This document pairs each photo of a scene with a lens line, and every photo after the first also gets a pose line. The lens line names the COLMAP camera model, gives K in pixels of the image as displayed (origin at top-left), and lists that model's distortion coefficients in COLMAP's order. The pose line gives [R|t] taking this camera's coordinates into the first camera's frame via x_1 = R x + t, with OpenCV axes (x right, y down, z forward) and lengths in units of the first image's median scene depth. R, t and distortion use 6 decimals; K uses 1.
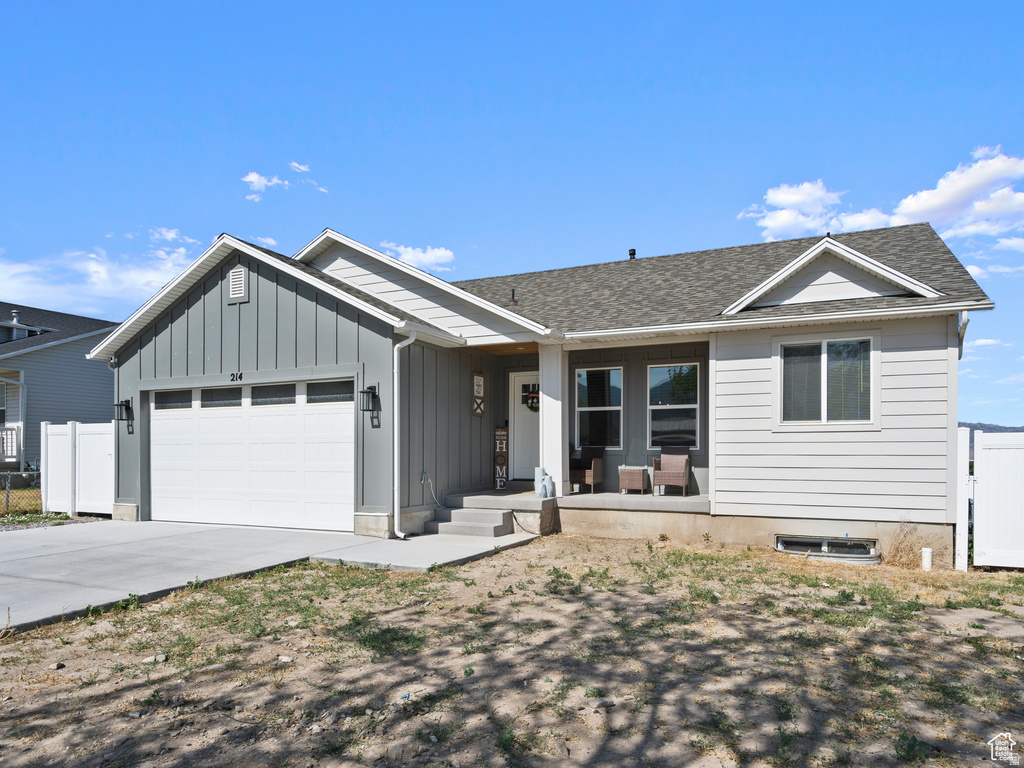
lens RADIAL K [[652.8, 0, 515.1], [0, 652.8, 401.0], [0, 0, 1]] dist [0.001669, -0.001549]
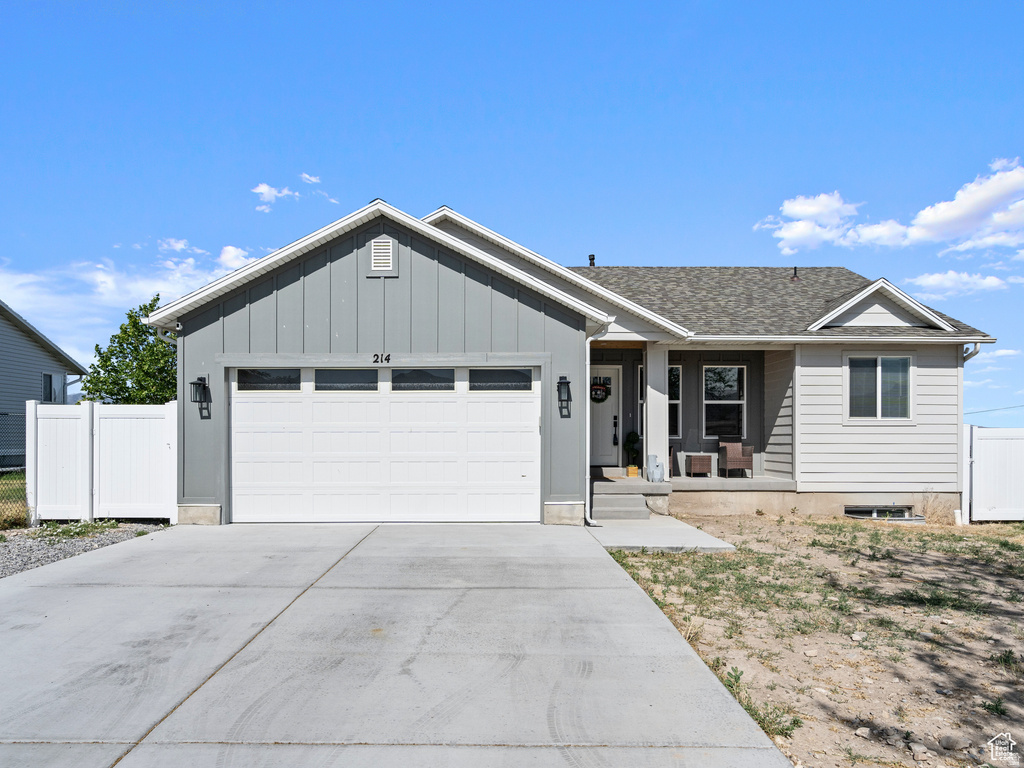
lens RADIAL K [[647.1, 0, 512.0], [0, 647.1, 384.0], [0, 0, 1]] dist [0.003468, 0.001315]
pose [[0.904773, 0.035613, 0.424402, -0.706264], [-0.034573, 0.999351, -0.010153, 0.001628], [-0.424488, -0.005487, 0.905417, 0.122237]]
